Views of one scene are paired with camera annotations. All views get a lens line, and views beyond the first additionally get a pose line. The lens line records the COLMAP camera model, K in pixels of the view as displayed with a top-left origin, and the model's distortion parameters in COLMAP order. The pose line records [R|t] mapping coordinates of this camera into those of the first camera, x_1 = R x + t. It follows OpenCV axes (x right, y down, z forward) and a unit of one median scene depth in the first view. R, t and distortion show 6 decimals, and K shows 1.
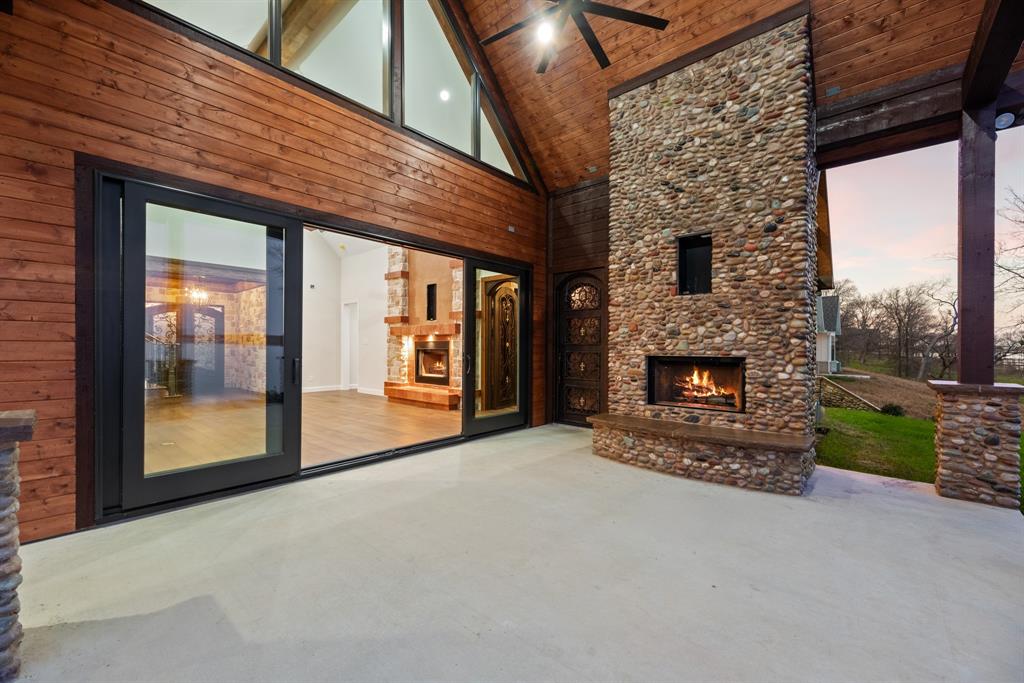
lens RADIAL K [[415.9, 0, 511.8], [0, 415.9, 345.0], [0, 0, 1]] dist [0.001723, 0.000049]
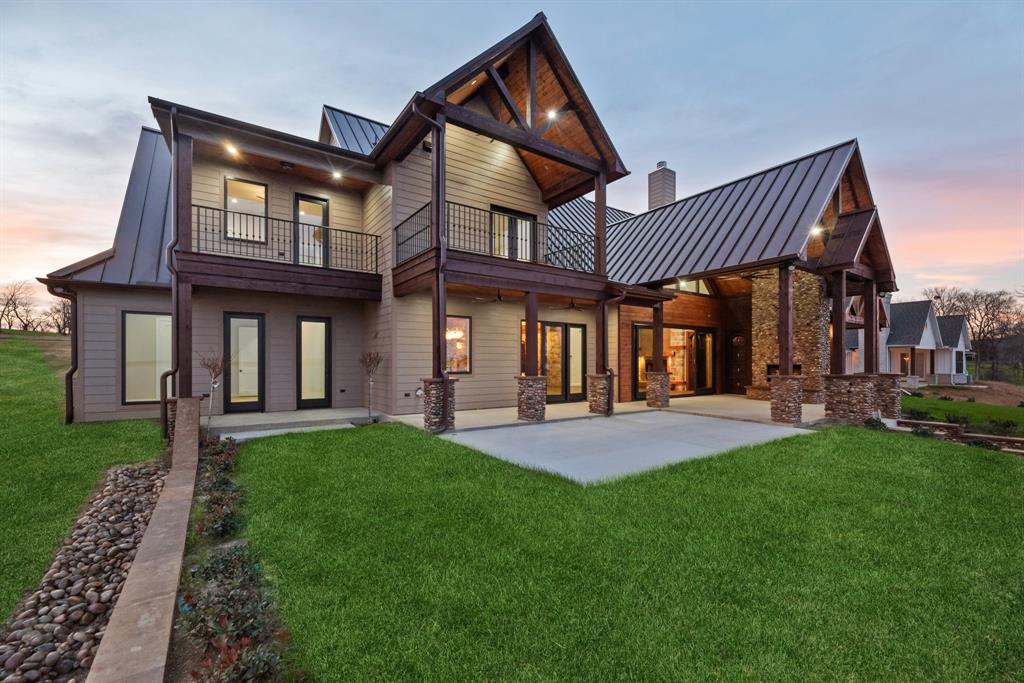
lens RADIAL K [[431.3, 0, 517.5], [0, 431.3, 362.3], [0, 0, 1]] dist [-0.001988, -0.000257]
pose [[0.973591, -0.005603, -0.228232, -0.618271], [0.006397, 0.999976, 0.002737, -0.007848], [0.228211, -0.004125, 0.973603, -2.106767]]
